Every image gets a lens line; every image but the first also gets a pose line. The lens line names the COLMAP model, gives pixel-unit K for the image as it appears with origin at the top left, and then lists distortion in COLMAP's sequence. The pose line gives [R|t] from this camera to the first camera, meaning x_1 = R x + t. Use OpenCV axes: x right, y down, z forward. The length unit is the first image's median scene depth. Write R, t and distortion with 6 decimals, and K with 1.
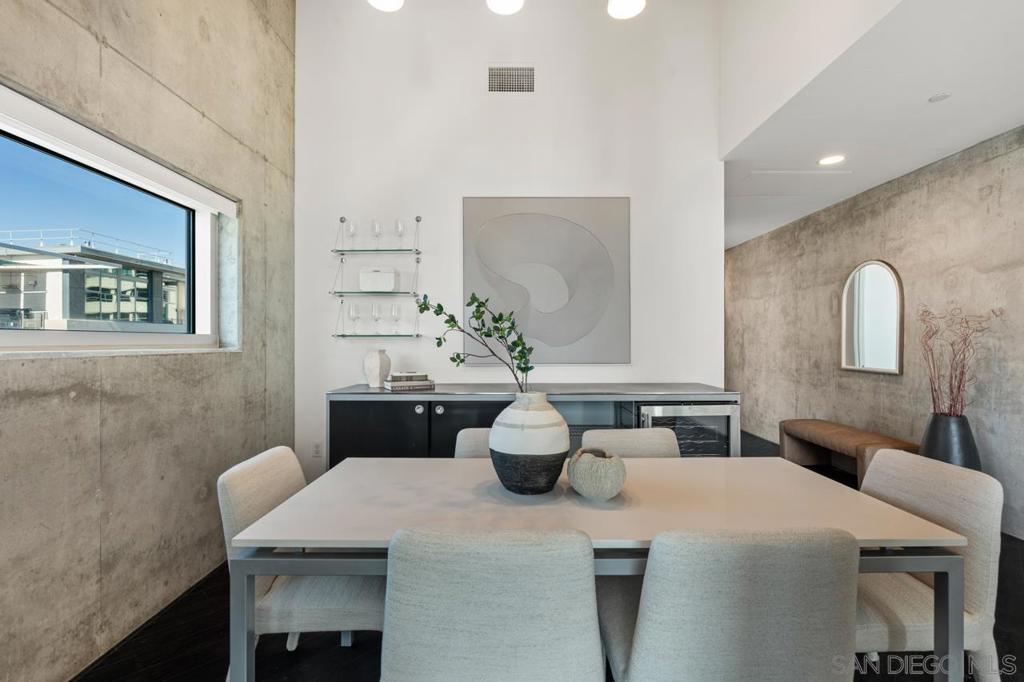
lens RADIAL K [[464.0, 0, 515.0], [0, 464.0, 341.4], [0, 0, 1]] dist [-0.001631, -0.000907]
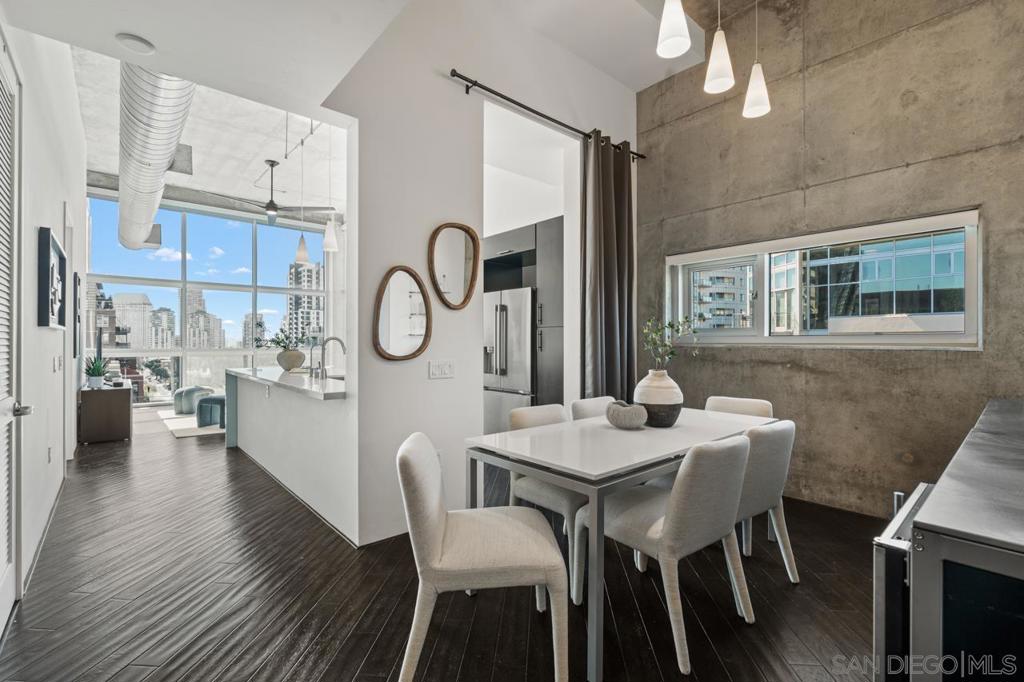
lens RADIAL K [[449.2, 0, 512.2], [0, 449.2, 341.7], [0, 0, 1]] dist [-0.007897, 0.000773]
pose [[-0.753405, 0.001127, -0.657556, 0.904262], [0.000312, 0.999999, 0.001356, 0.000452], [0.657557, 0.000816, -0.753404, 1.124782]]
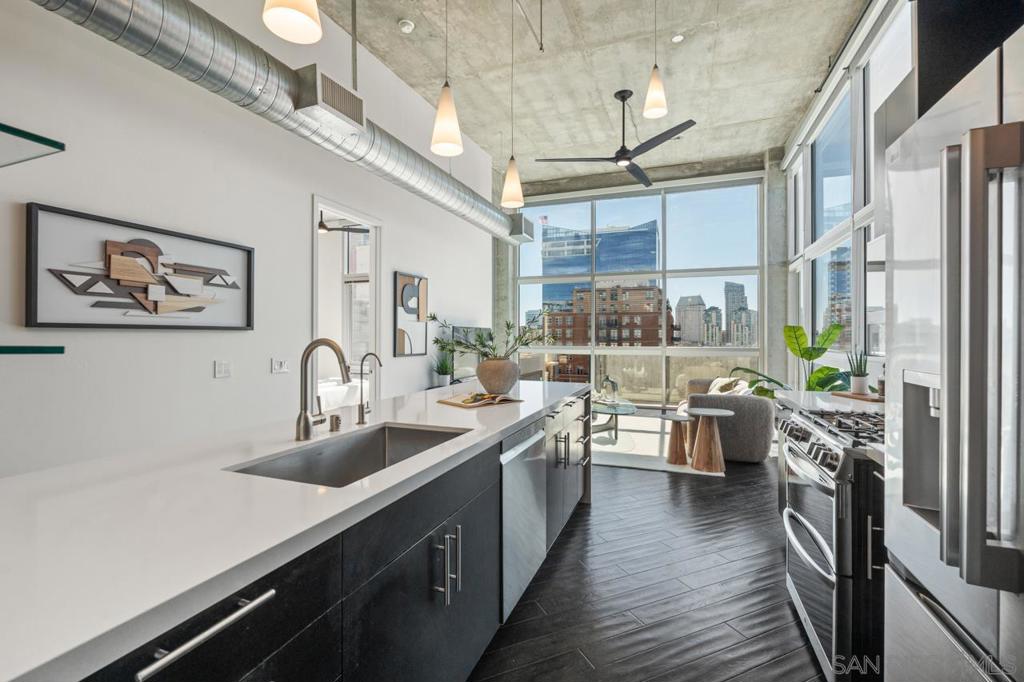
lens RADIAL K [[449.2, 0, 513.9], [0, 449.2, 333.8], [0, 0, 1]] dist [-0.007897, 0.000773]
pose [[-0.935418, 0.001878, 0.353538, -0.079321], [0.000370, 0.999991, -0.004332, -0.017594], [-0.353542, -0.003921, -0.935410, 0.087435]]
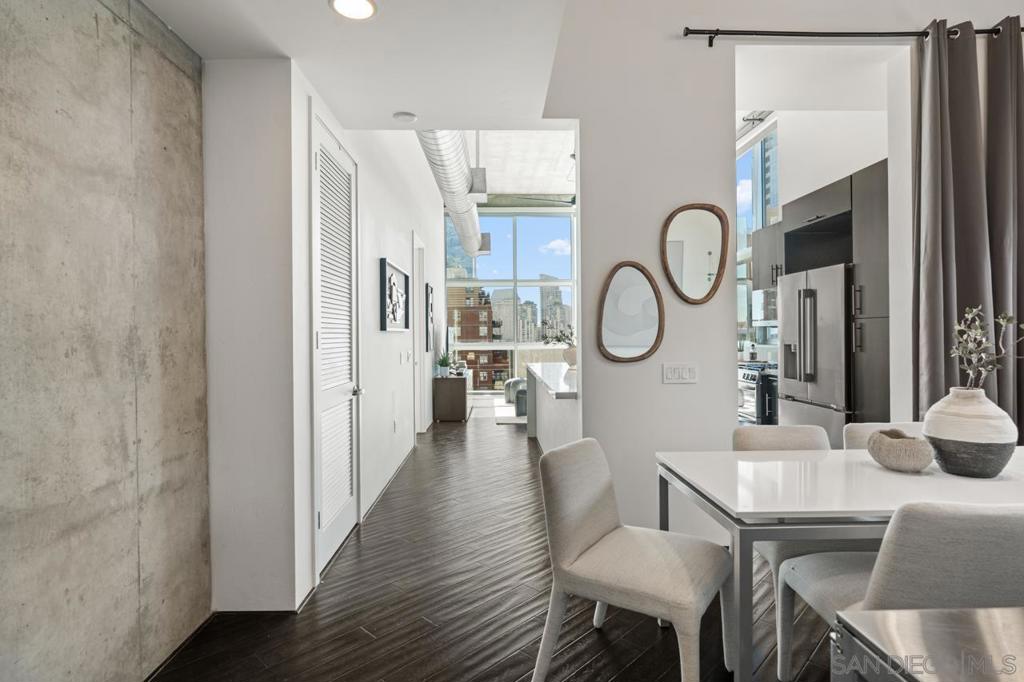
lens RADIAL K [[537.7, 0, 519.4], [0, 537.7, 333.9], [0, 0, 1]] dist [-0.004904, 0.000548]
pose [[-0.999200, 0.010199, -0.038673, 0.684560], [0.010143, 0.999947, 0.001641, -0.021944], [0.038688, 0.001248, -0.999251, 1.336896]]
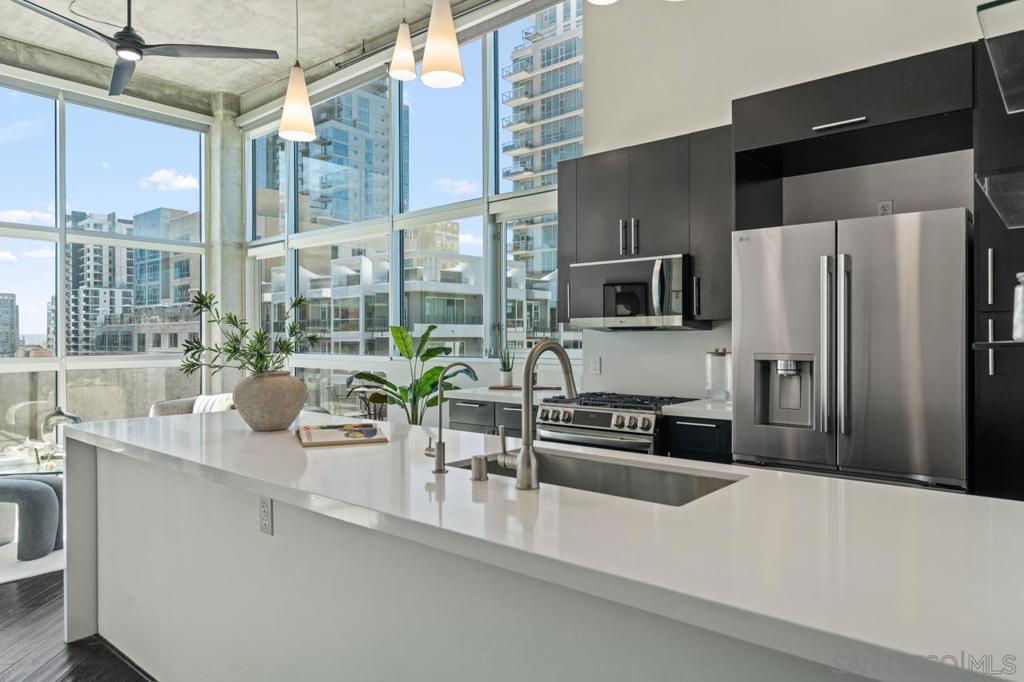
lens RADIAL K [[661.4, 0, 516.9], [0, 661.4, 339.2], [0, 0, 1]] dist [-0.000489, -0.000027]
pose [[-0.654517, 0.004887, -0.756032, 0.881671], [0.002897, 0.999988, 0.003956, -0.018381], [0.756042, 0.000399, -0.654523, 0.025909]]
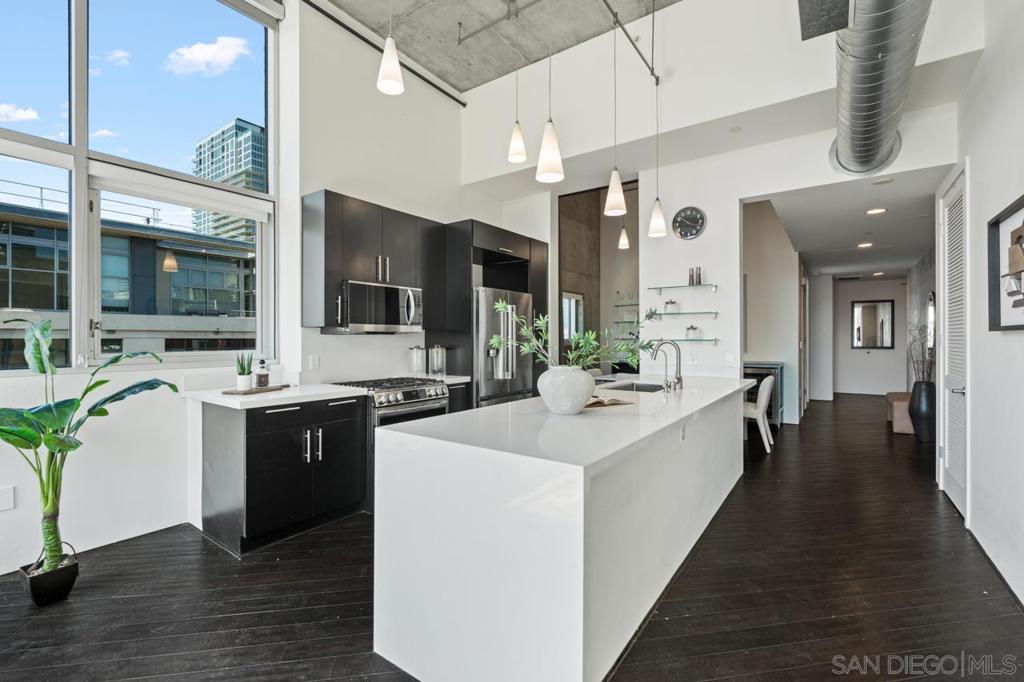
lens RADIAL K [[449.2, 0, 511.3], [0, 449.2, 339.3], [0, 0, 1]] dist [-0.007897, 0.000773]
pose [[0.807926, 0.001643, -0.589282, 0.776173], [-0.000887, 0.999998, 0.001573, -0.017919], [0.589283, -0.000748, 0.807926, -1.700208]]
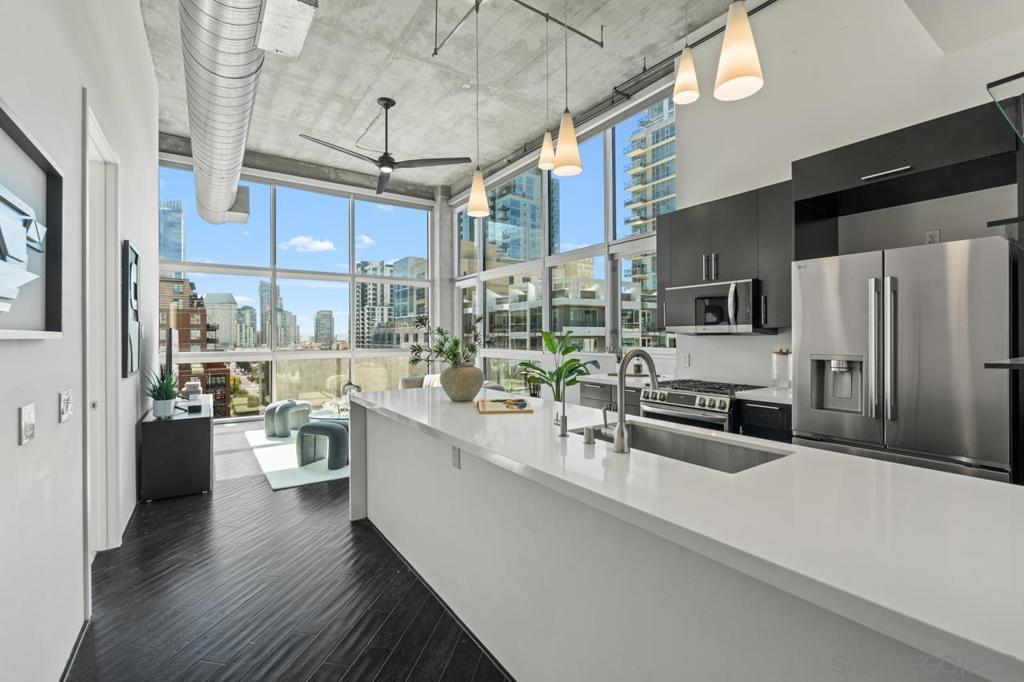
lens RADIAL K [[449.2, 0, 513.1], [0, 449.2, 336.1], [0, 0, 1]] dist [-0.007897, 0.000773]
pose [[-0.829983, 0.004383, -0.557771, 0.866963], [0.004633, 0.999989, 0.000963, -0.034223], [0.557769, -0.001785, -0.829994, 0.050908]]
